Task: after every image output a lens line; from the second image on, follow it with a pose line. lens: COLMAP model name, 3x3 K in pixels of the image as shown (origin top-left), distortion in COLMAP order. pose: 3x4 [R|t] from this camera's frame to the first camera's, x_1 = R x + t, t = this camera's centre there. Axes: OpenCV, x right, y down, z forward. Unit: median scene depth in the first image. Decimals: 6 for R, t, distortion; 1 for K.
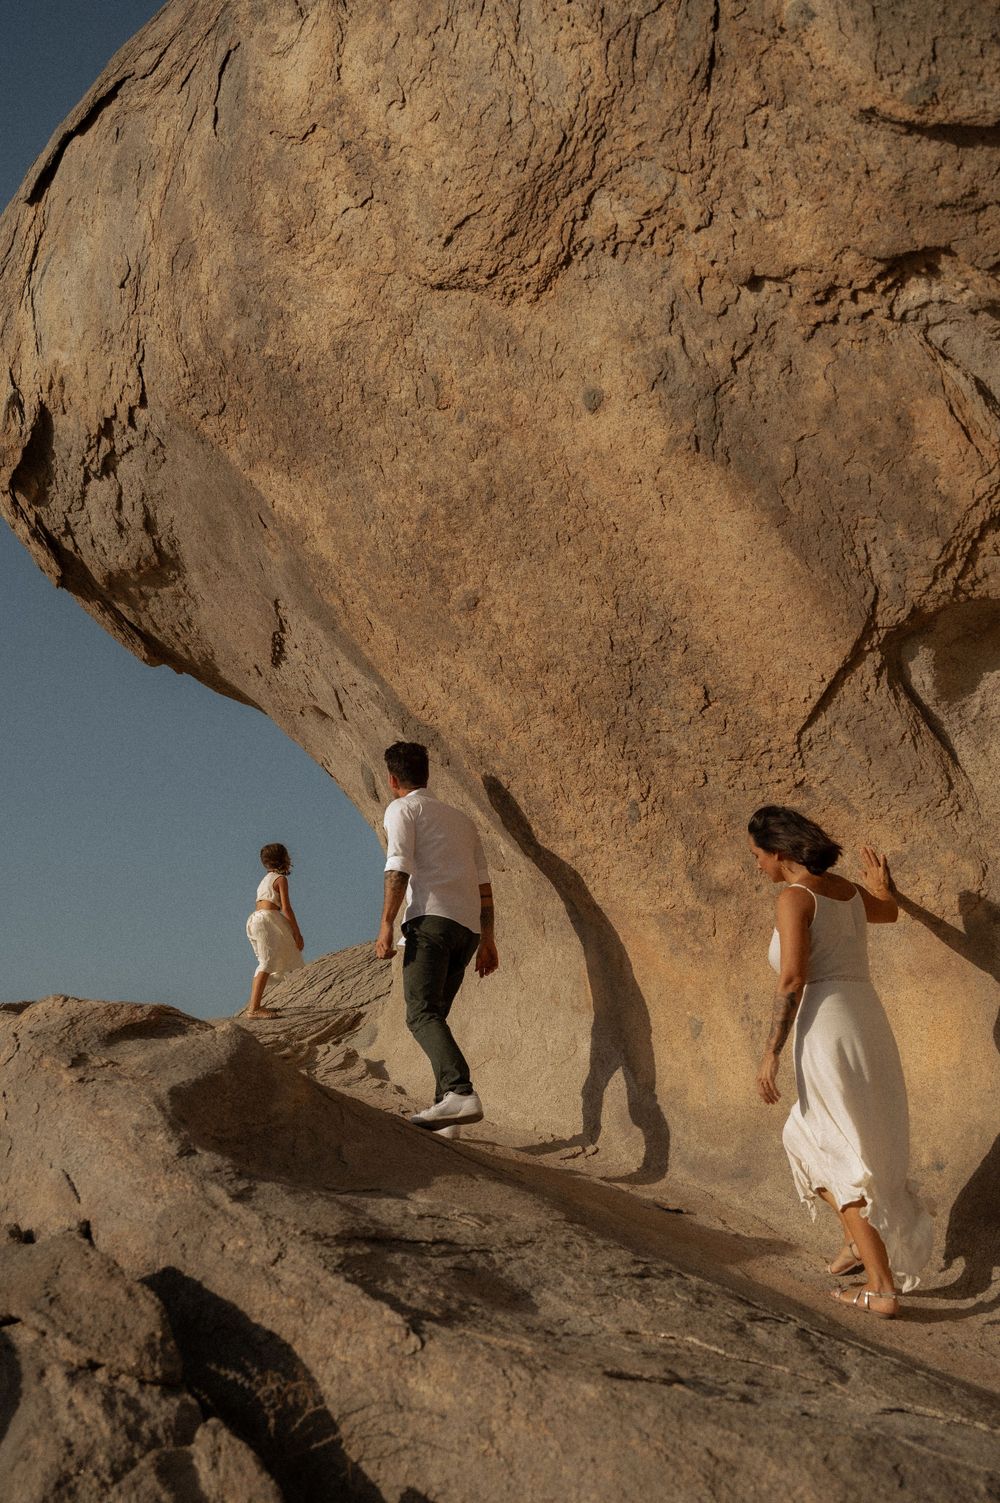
lens RADIAL K [[1635.0, 0, 487.6], [0, 1635.0, 739.7], [0, 0, 1]] dist [0.002607, 0.000000]
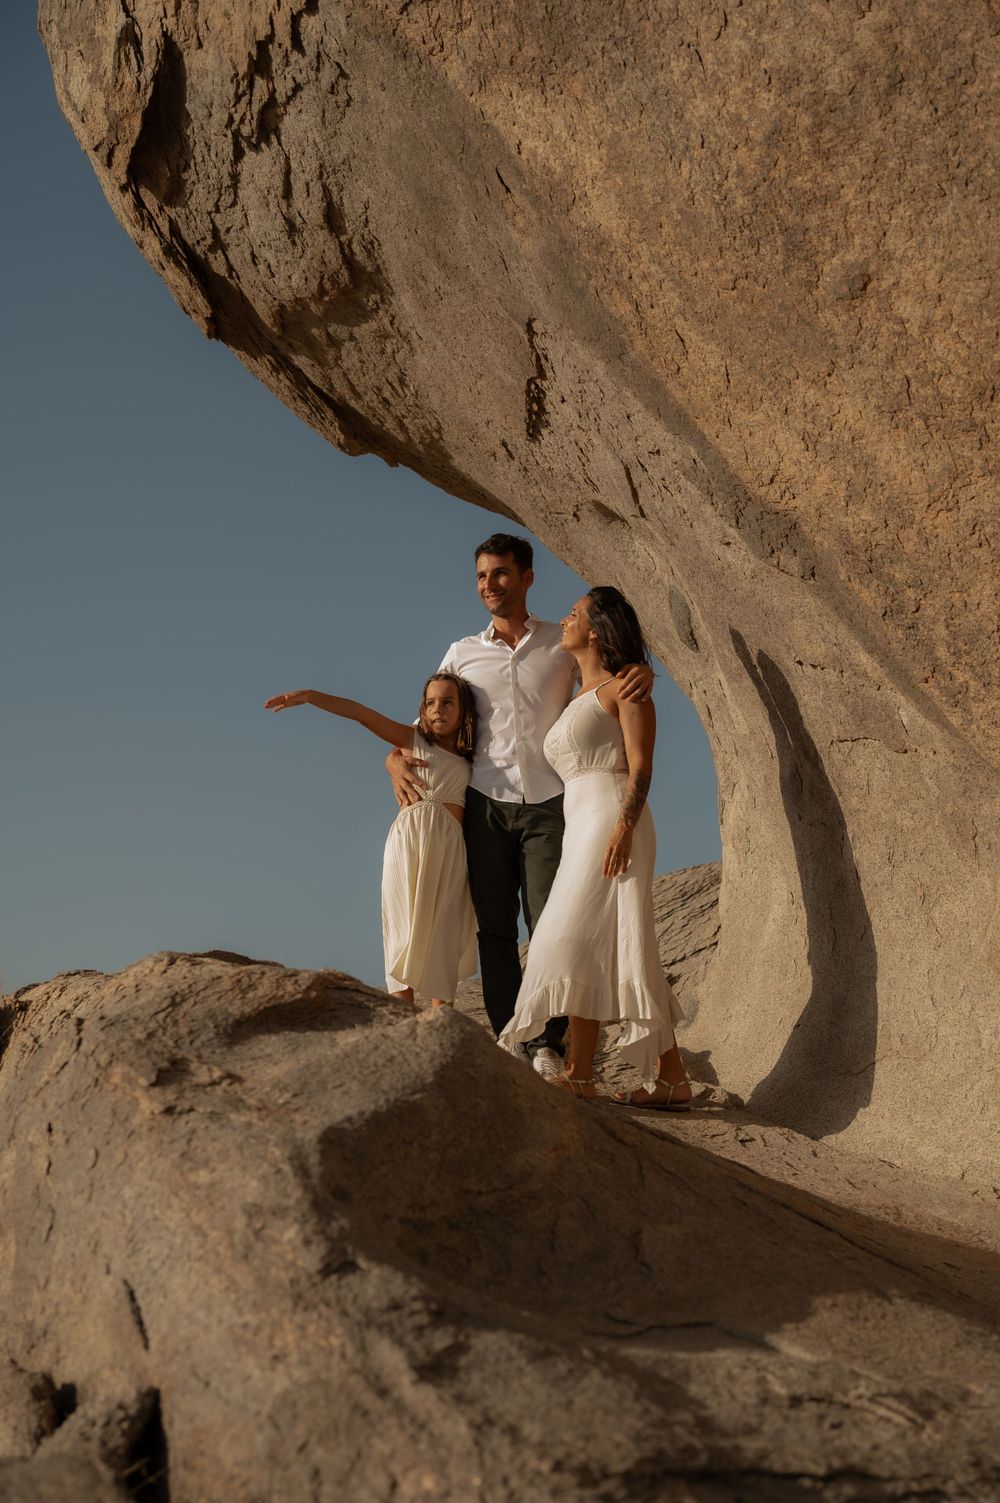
lens RADIAL K [[2179.9, 0, 494.5], [0, 2179.9, 758.3], [0, 0, 1]] dist [0.010013, 0.000000]
pose [[0.987611, -0.004729, -0.156852, -0.015982], [0.015806, 0.997460, 0.069450, 0.027292], [0.156125, -0.071069, 0.985177, 0.205011]]
